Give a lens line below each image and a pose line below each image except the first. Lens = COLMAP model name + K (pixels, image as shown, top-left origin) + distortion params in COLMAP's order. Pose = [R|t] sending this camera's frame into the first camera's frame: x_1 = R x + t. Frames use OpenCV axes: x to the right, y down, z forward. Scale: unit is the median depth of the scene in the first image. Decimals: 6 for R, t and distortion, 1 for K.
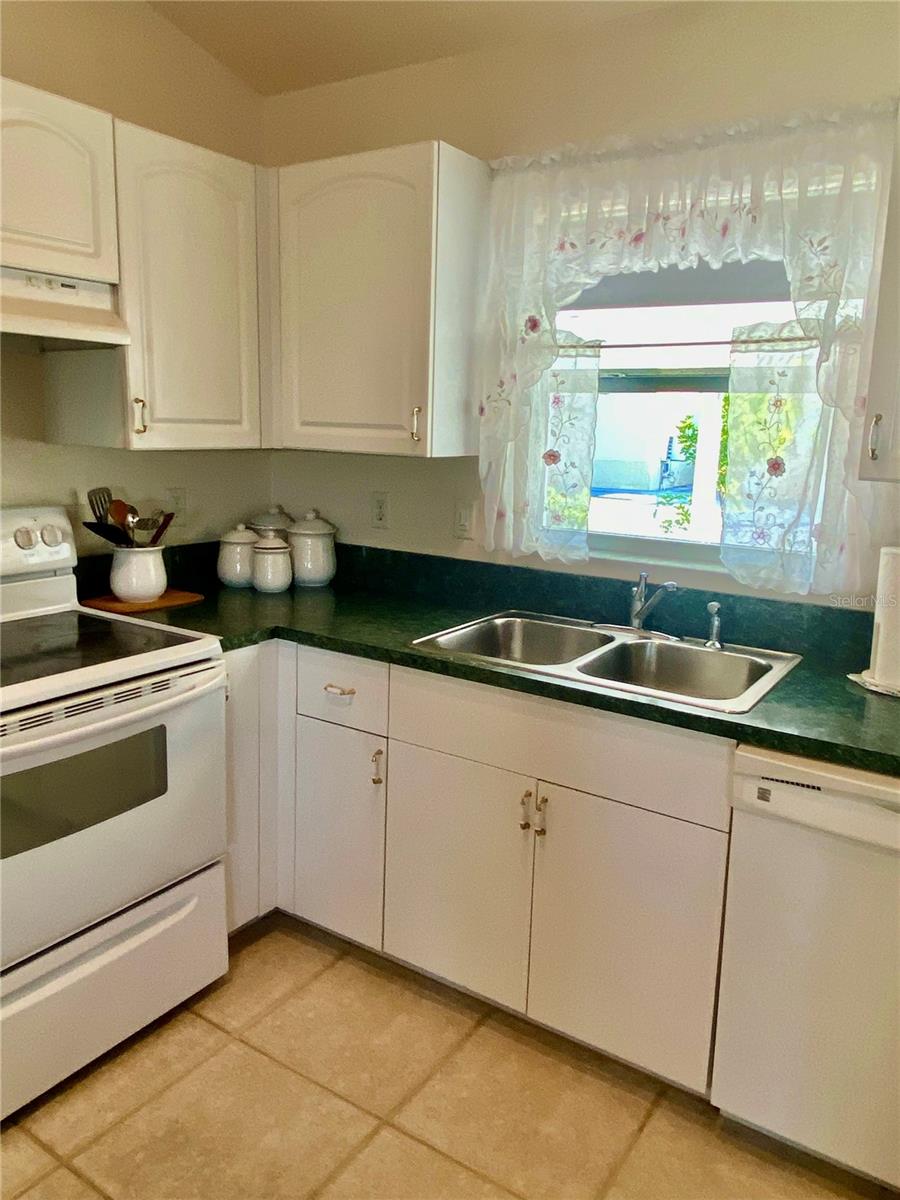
lens RADIAL K [[891.0, 0, 445.5], [0, 891.0, 591.9], [0, 0, 1]] dist [0.032071, -0.002306]
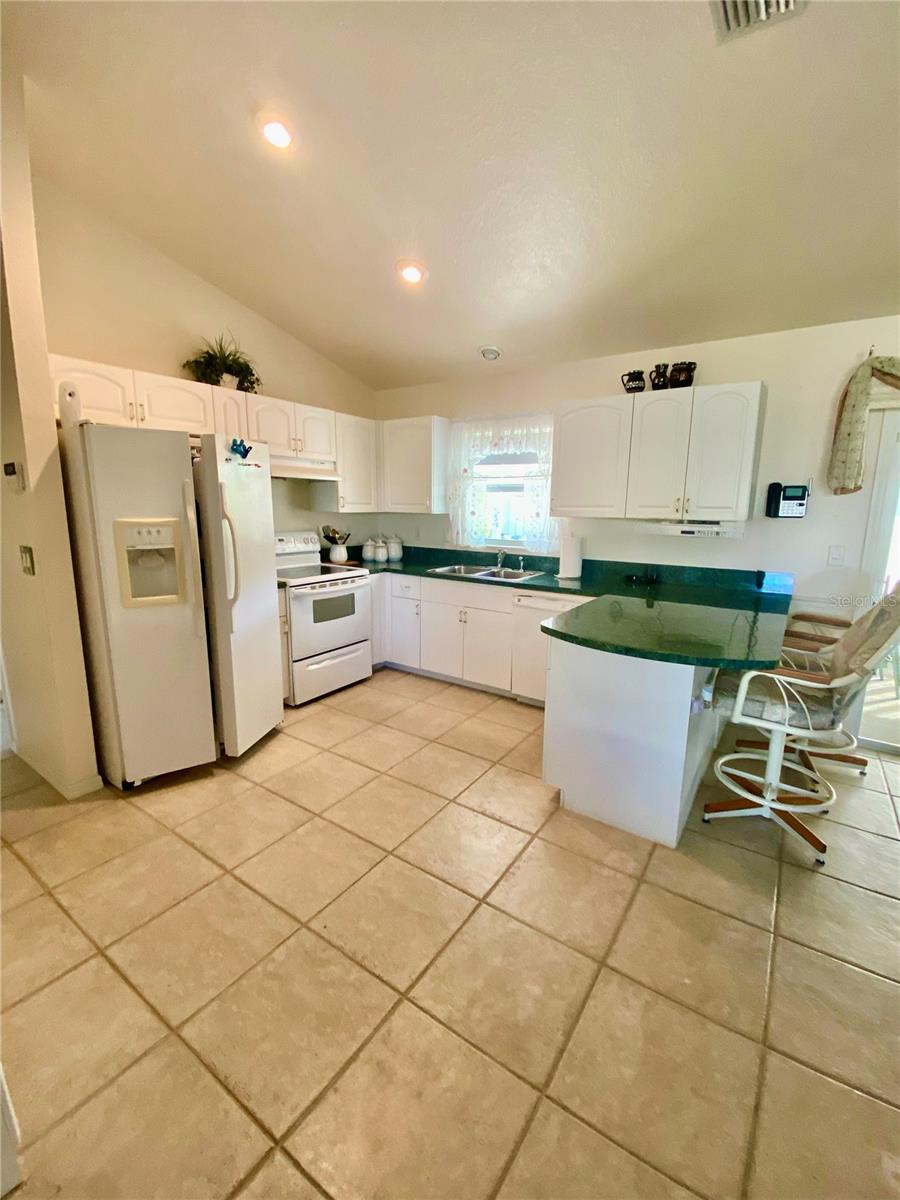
lens RADIAL K [[506.5, 0, 459.2], [0, 506.5, 607.9], [0, 0, 1]] dist [0.001308, 0.000021]
pose [[0.999888, -0.014066, -0.005064, 0.078984], [0.014127, 0.999824, 0.012322, 0.157624], [0.004890, -0.012392, 0.999911, -0.774600]]
